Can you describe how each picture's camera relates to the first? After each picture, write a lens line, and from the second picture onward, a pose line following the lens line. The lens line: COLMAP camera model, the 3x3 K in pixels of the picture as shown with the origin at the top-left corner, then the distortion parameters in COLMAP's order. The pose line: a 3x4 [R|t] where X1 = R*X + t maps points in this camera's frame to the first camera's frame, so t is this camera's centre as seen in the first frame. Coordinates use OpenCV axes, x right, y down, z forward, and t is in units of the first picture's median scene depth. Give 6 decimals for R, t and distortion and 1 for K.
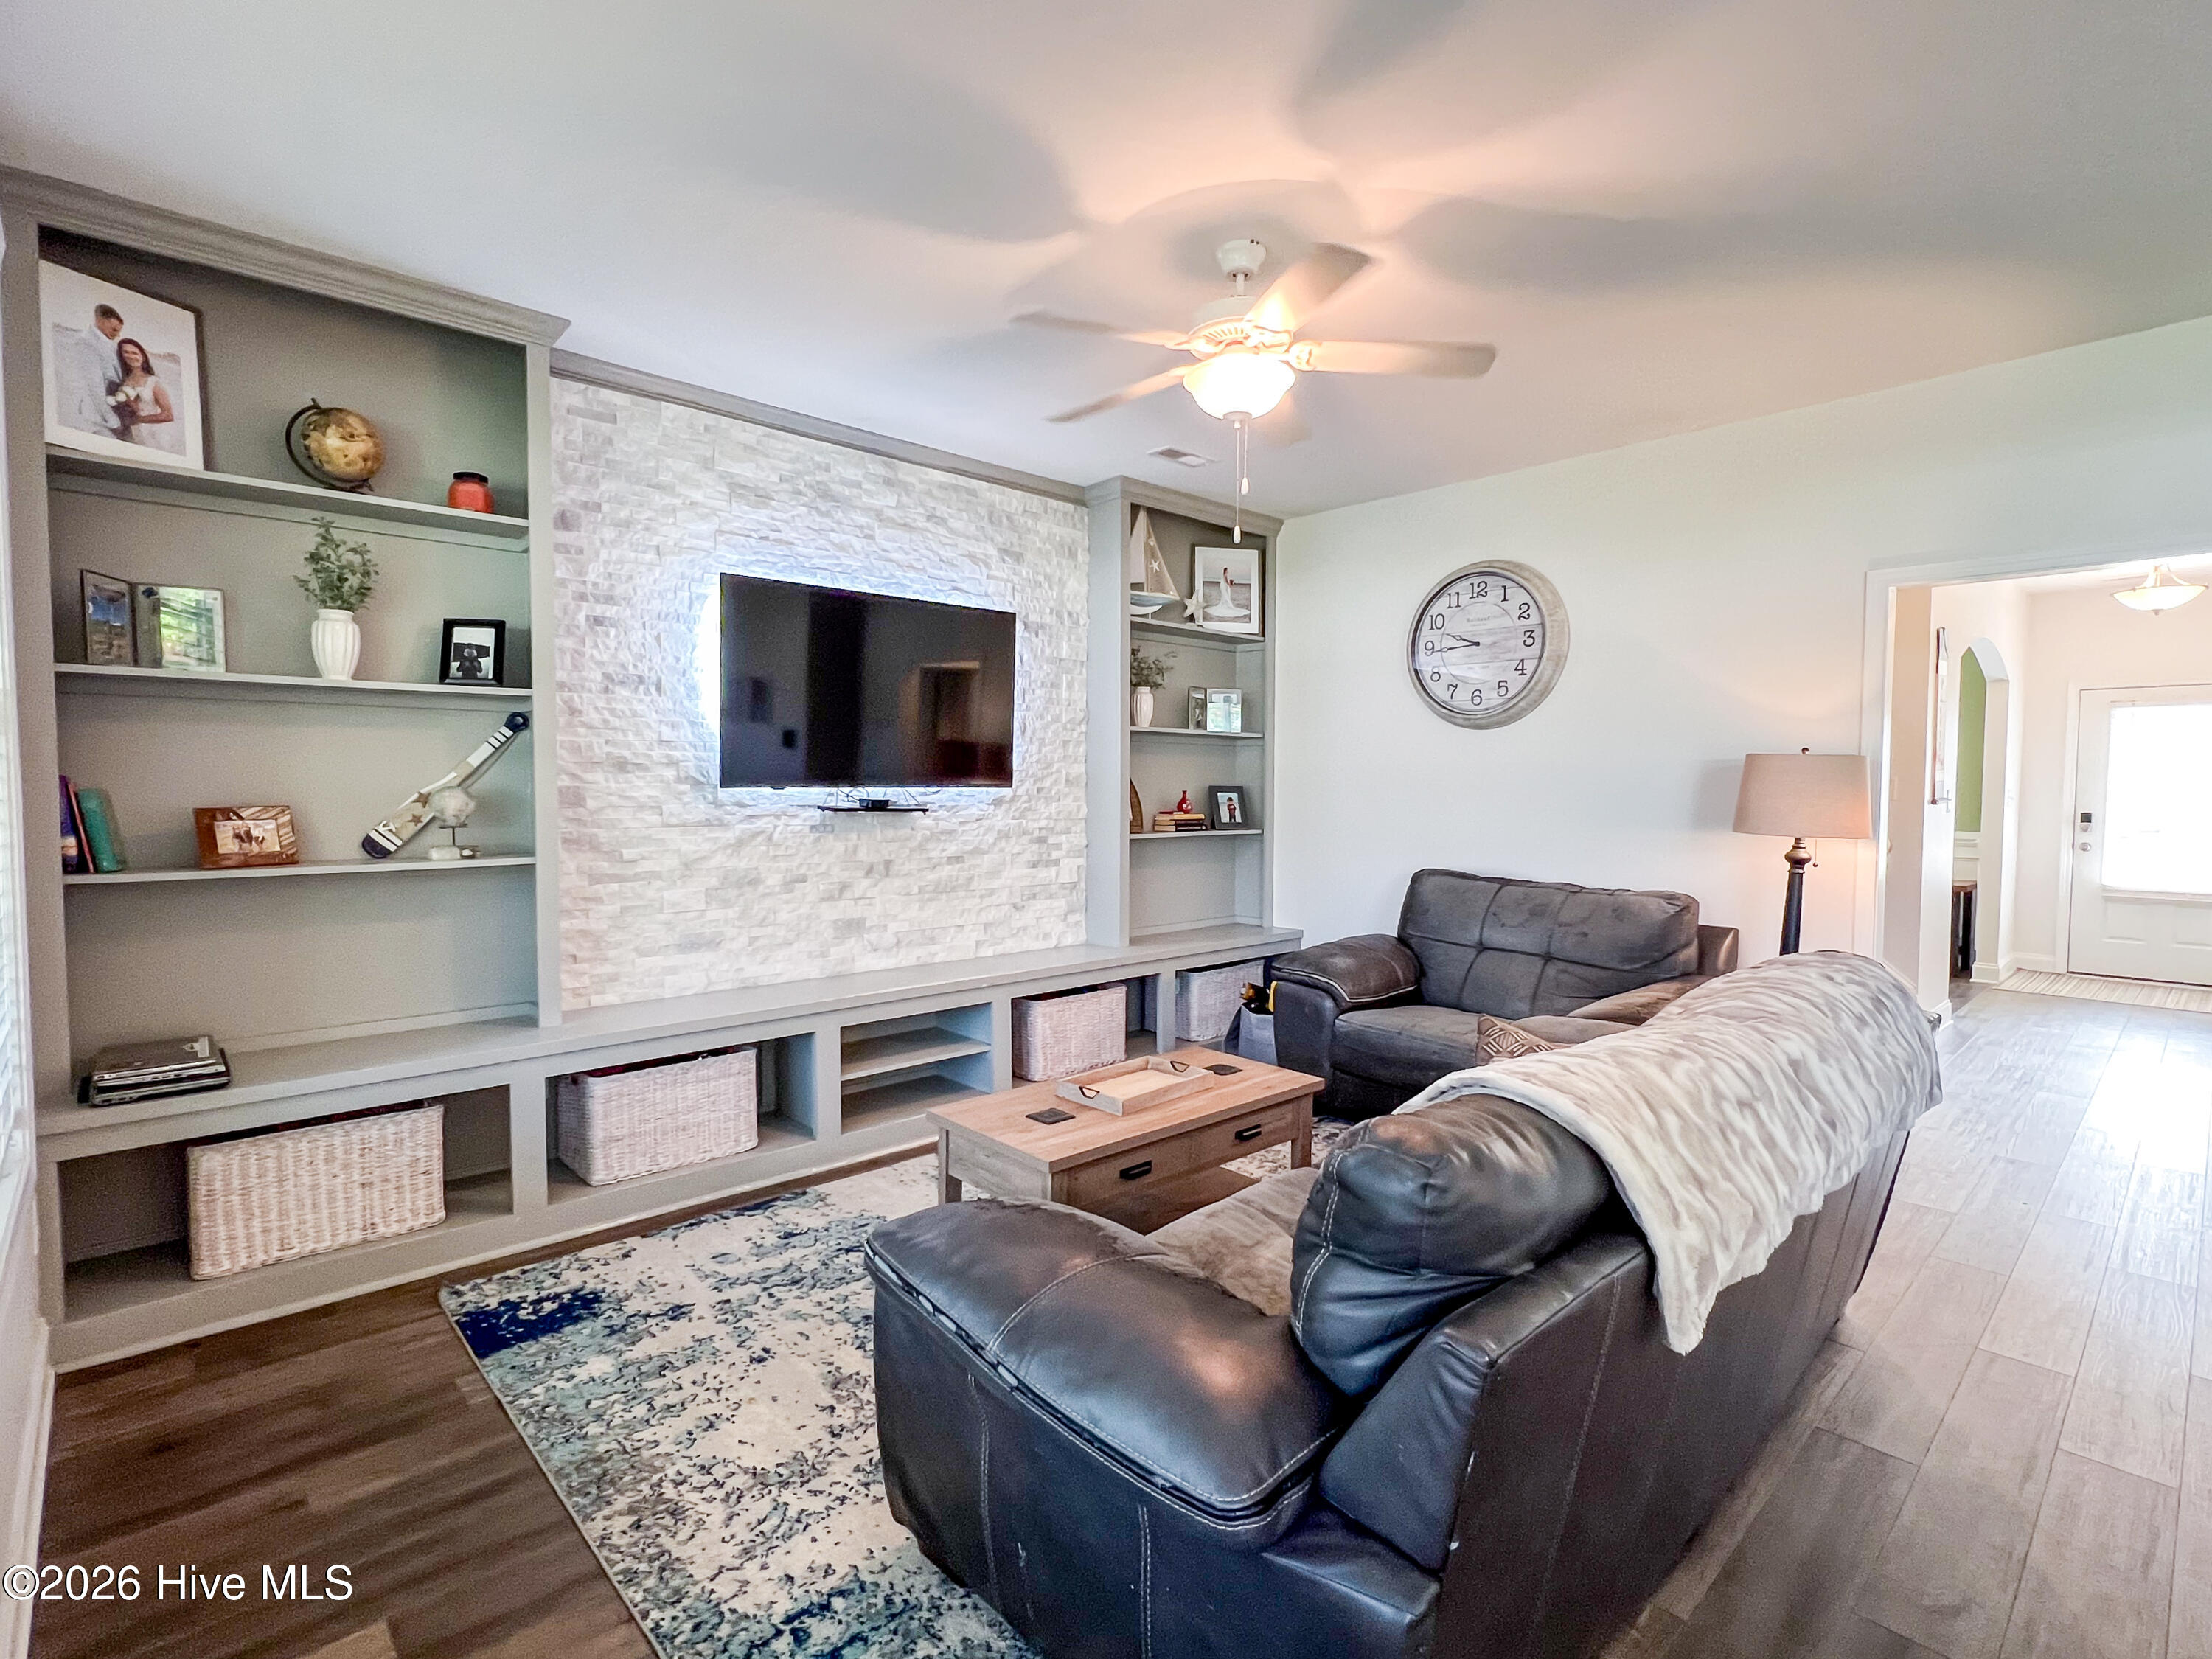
lens RADIAL K [[1068.2, 0, 1096.4], [0, 1068.2, 837.0], [0, 0, 1]] dist [0.003732, -0.000049]
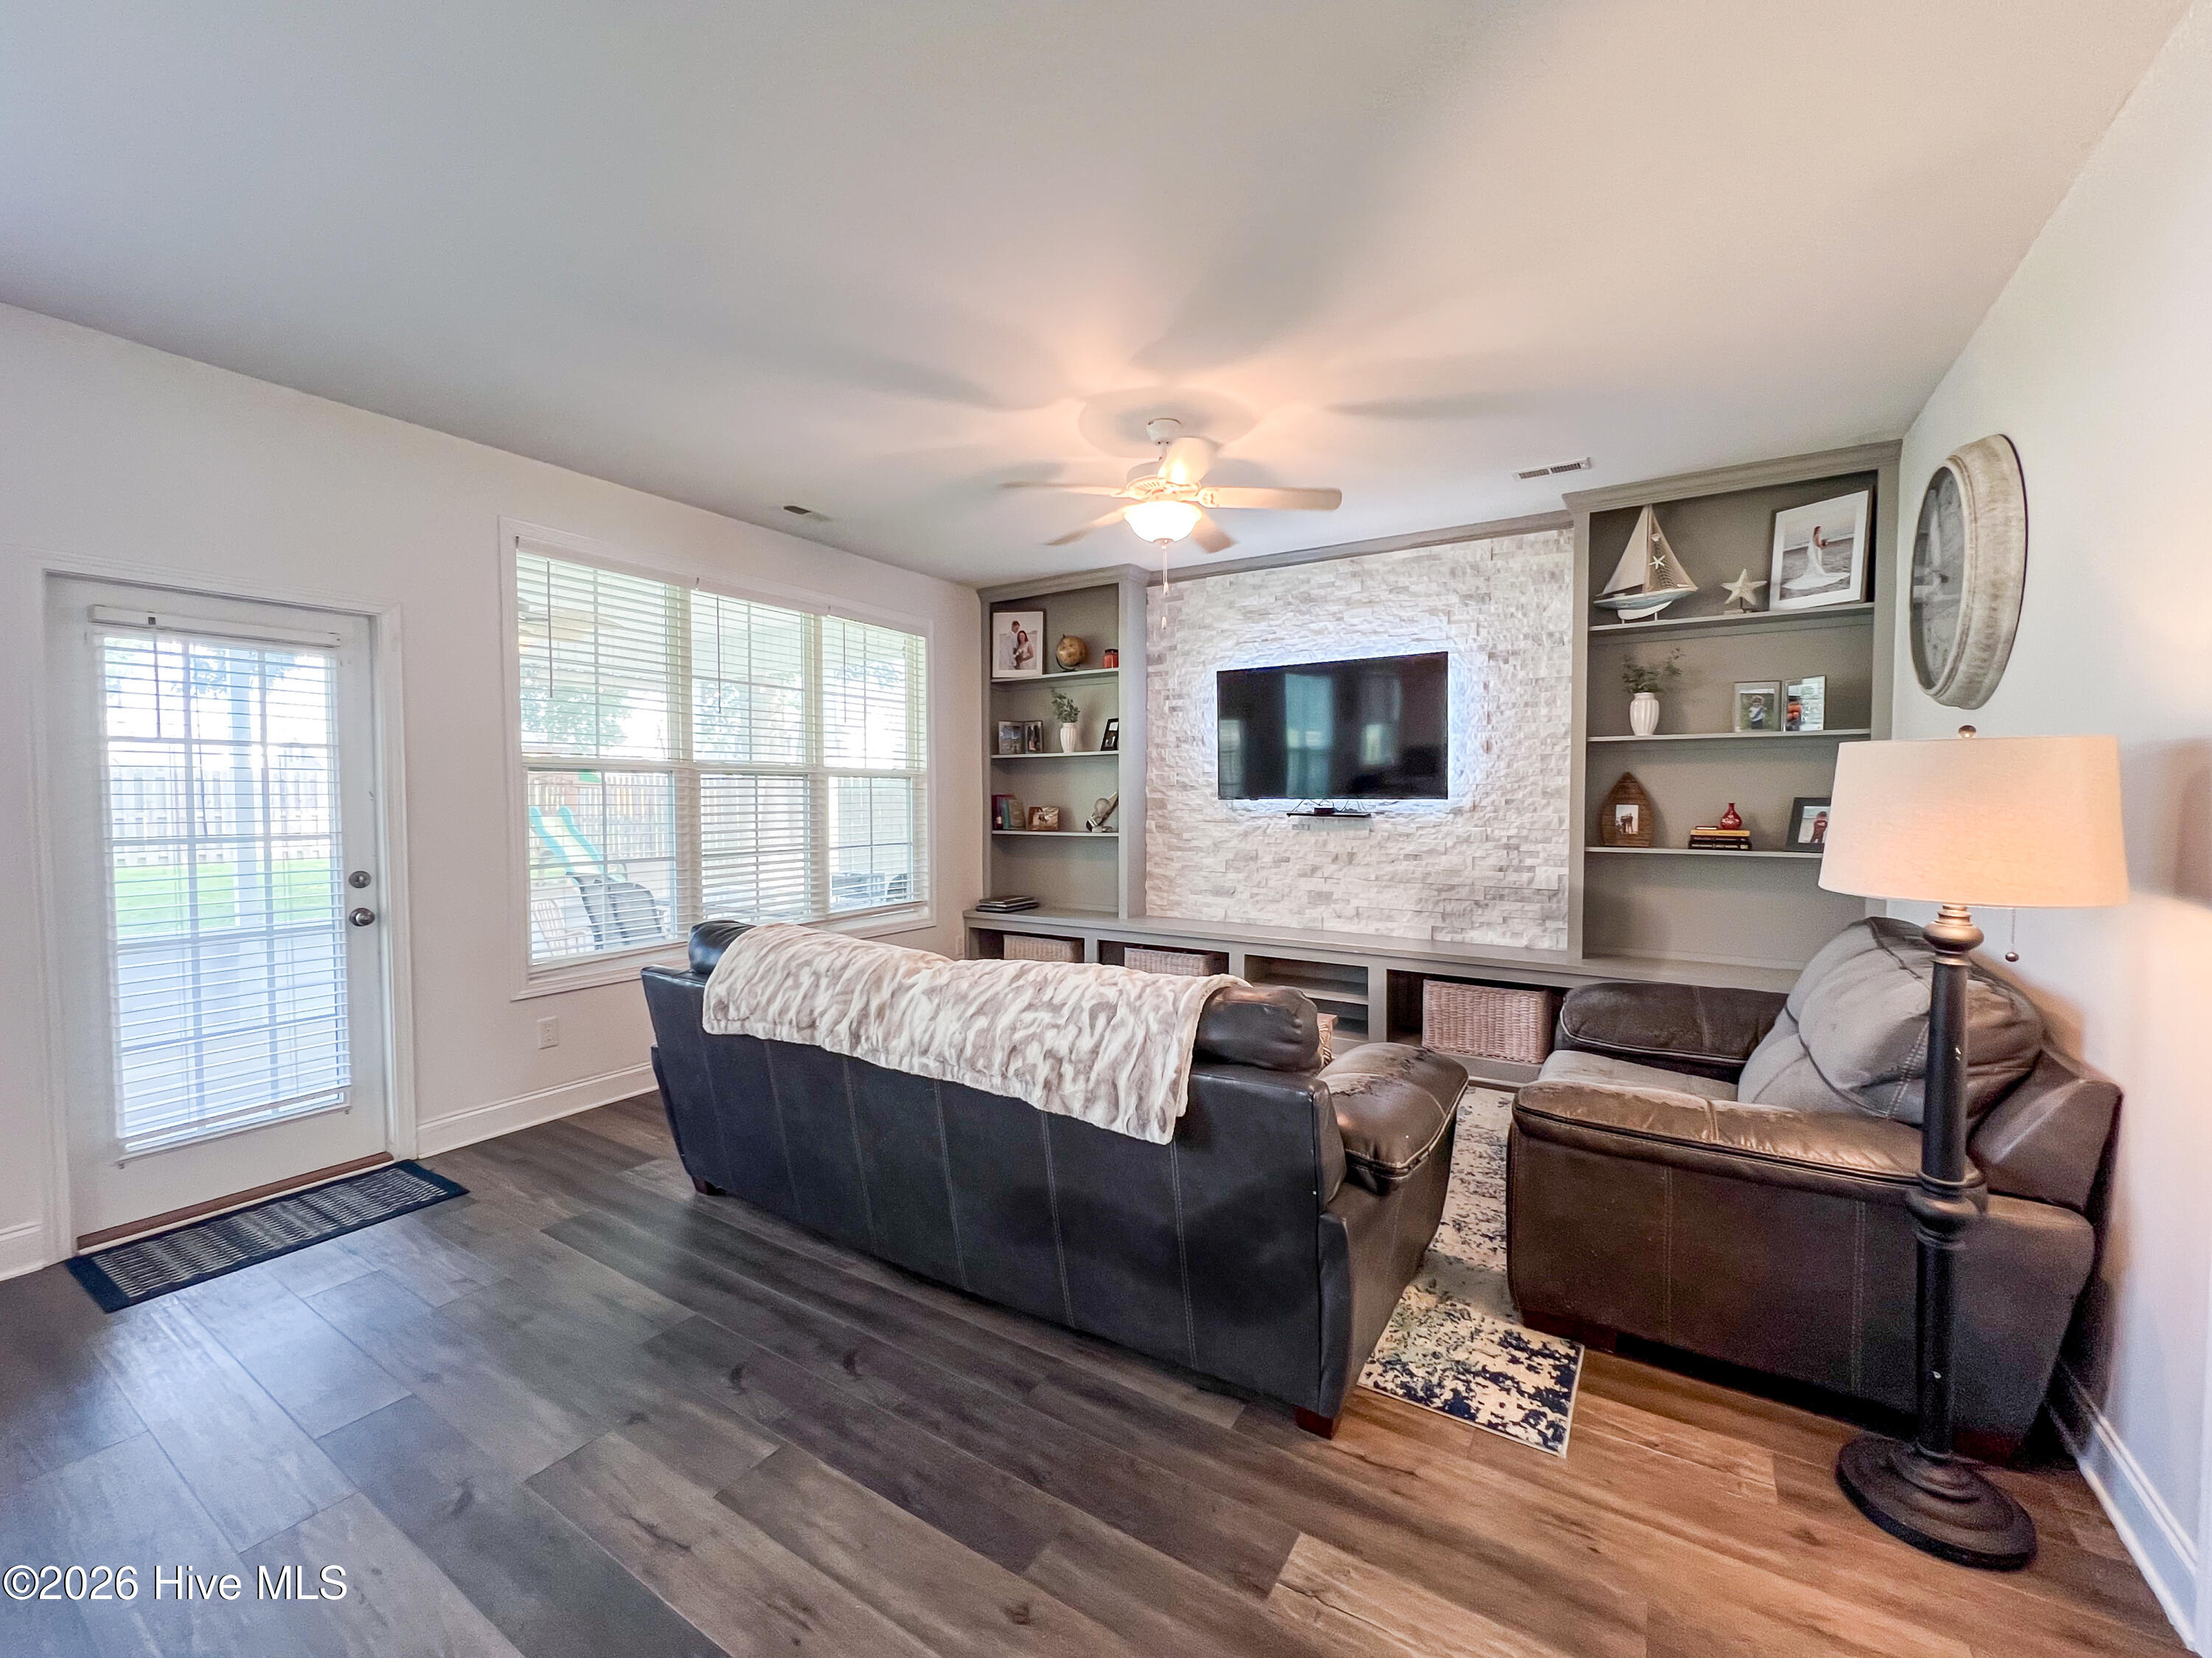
lens RADIAL K [[895.2, 0, 1103.3], [0, 895.2, 833.9], [0, 0, 1]] dist [0.001662, 0.000387]
pose [[0.253502, 0.040196, -0.966499, 0.874427], [-0.044552, 0.998561, 0.029844, -0.023245], [0.966308, 0.035494, 0.254928, 0.428745]]
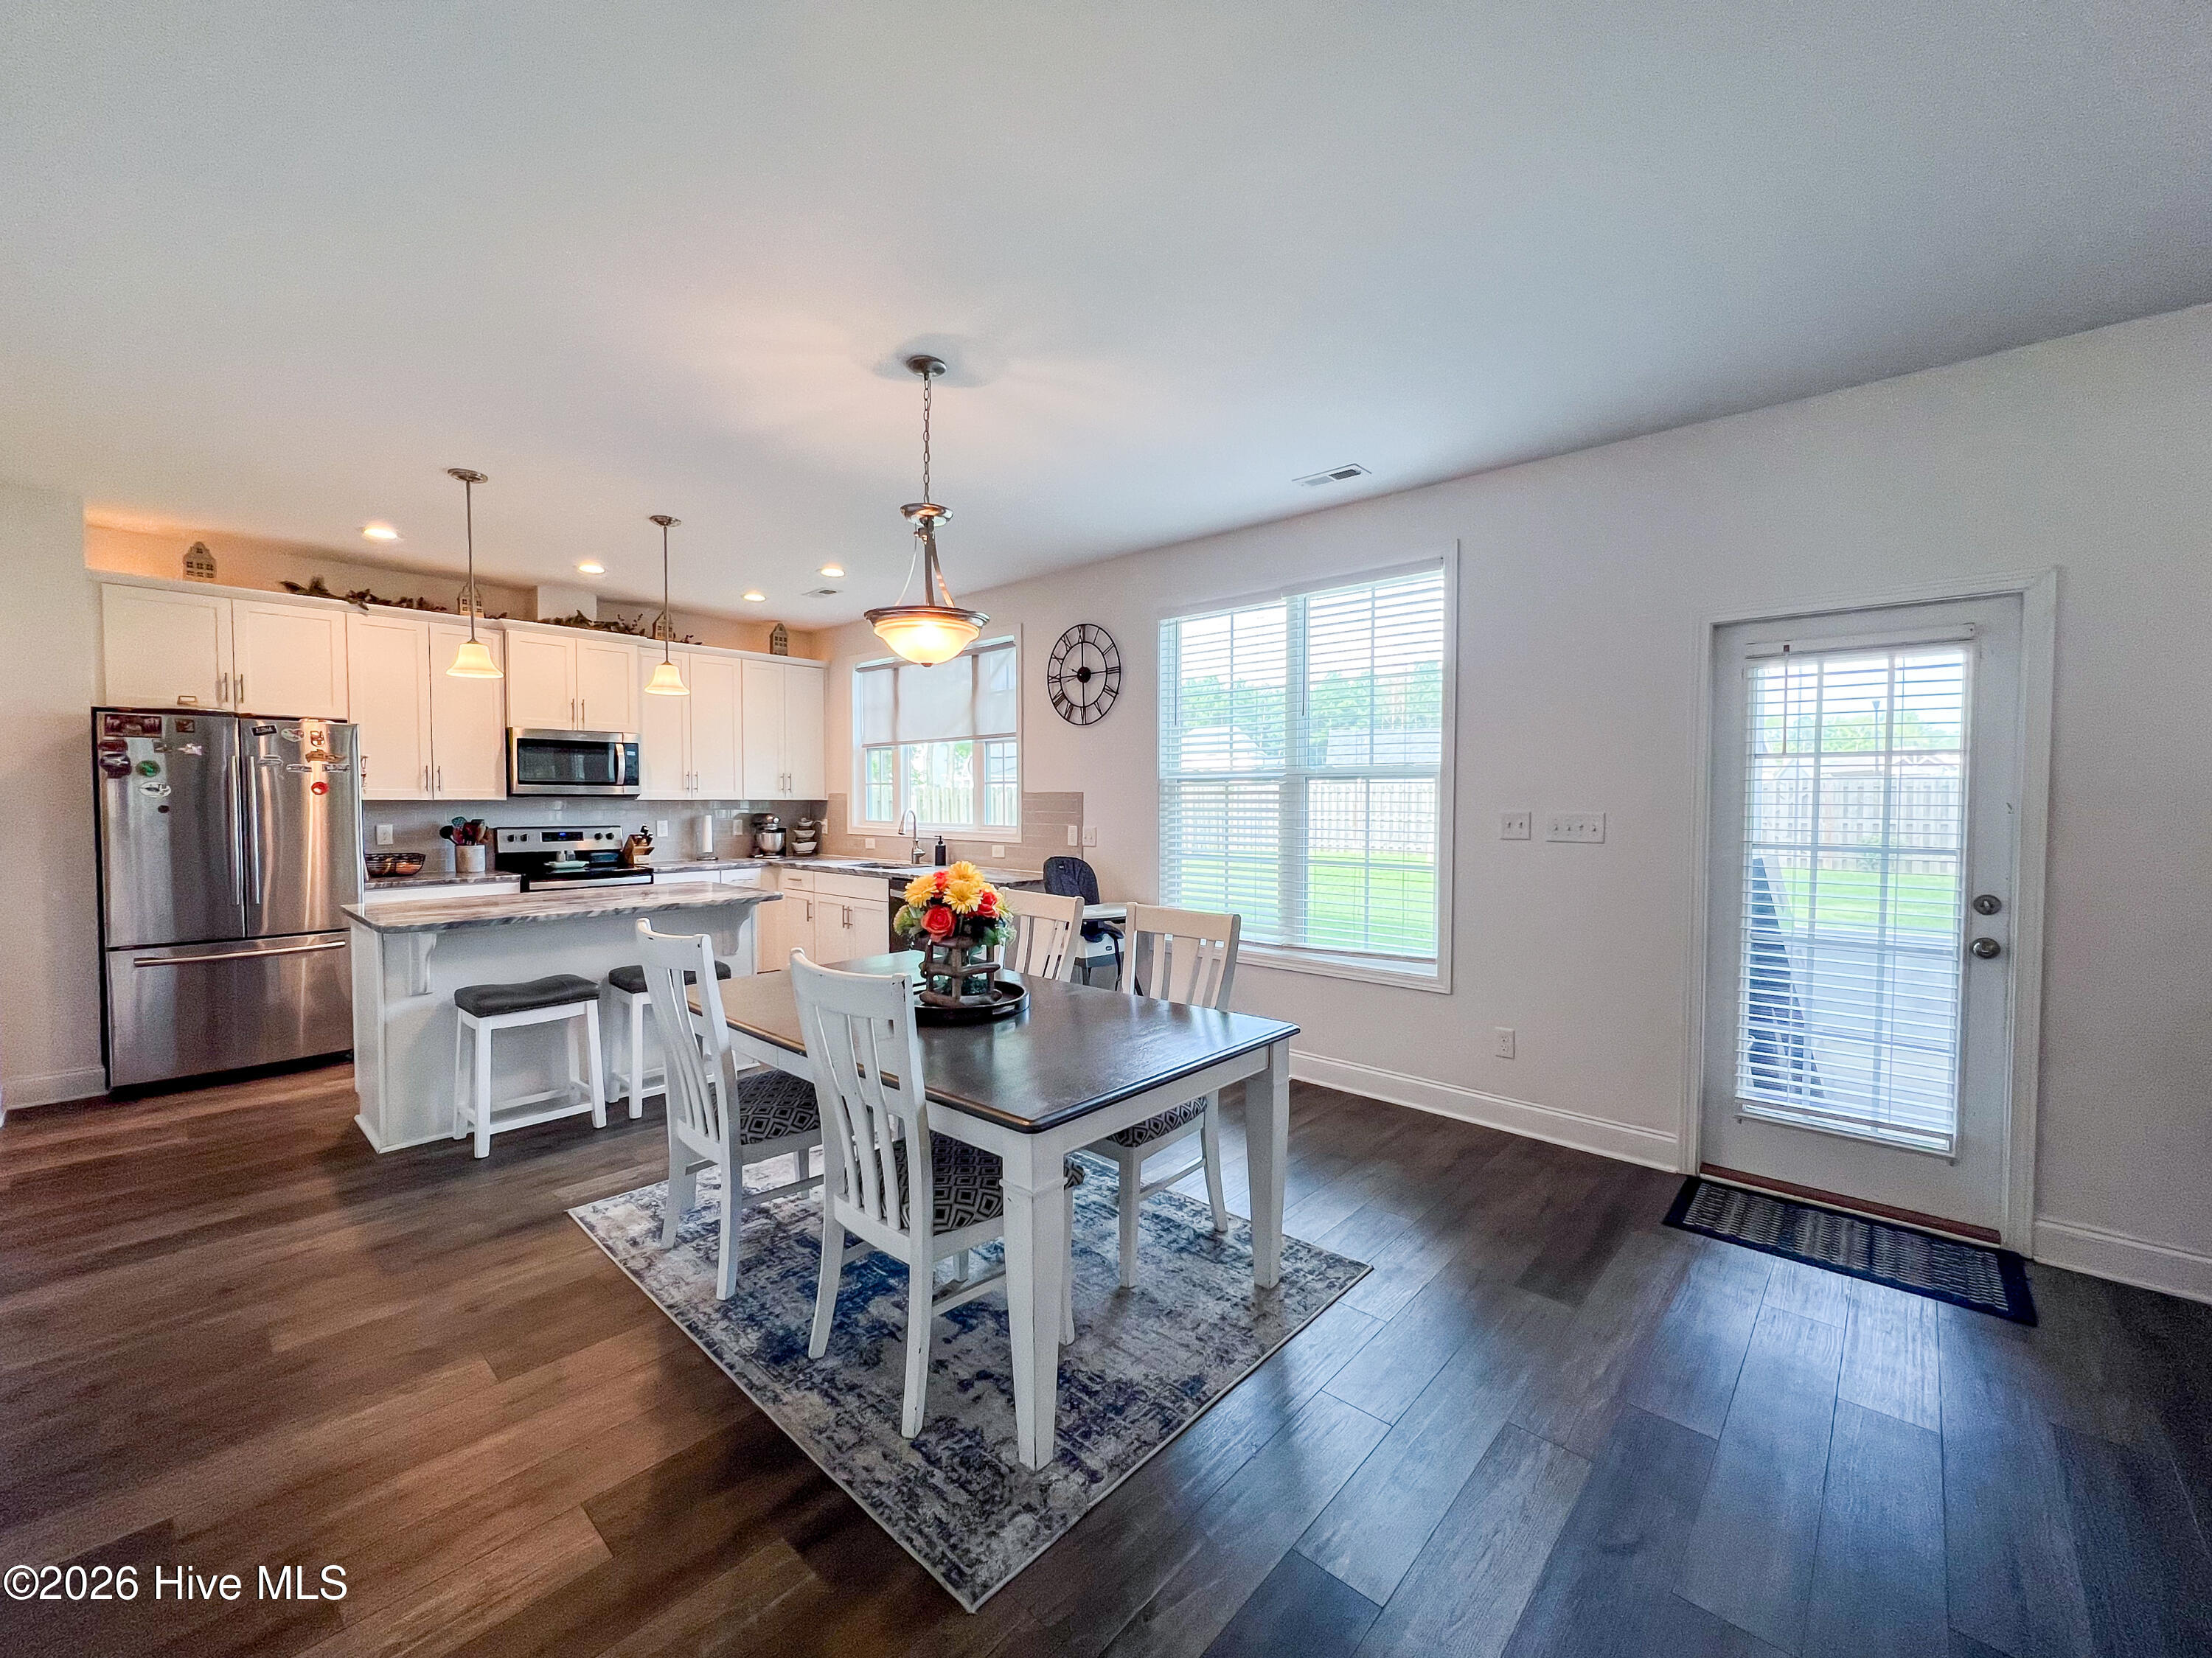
lens RADIAL K [[895.2, 0, 1108.2], [0, 895.2, 829.3], [0, 0, 1]] dist [0.001662, 0.000387]
pose [[-0.996323, -0.001670, -0.085657, 0.667628], [-0.008928, 0.996391, 0.084415, -0.038636], [0.085207, 0.084869, -0.992742, 0.611380]]
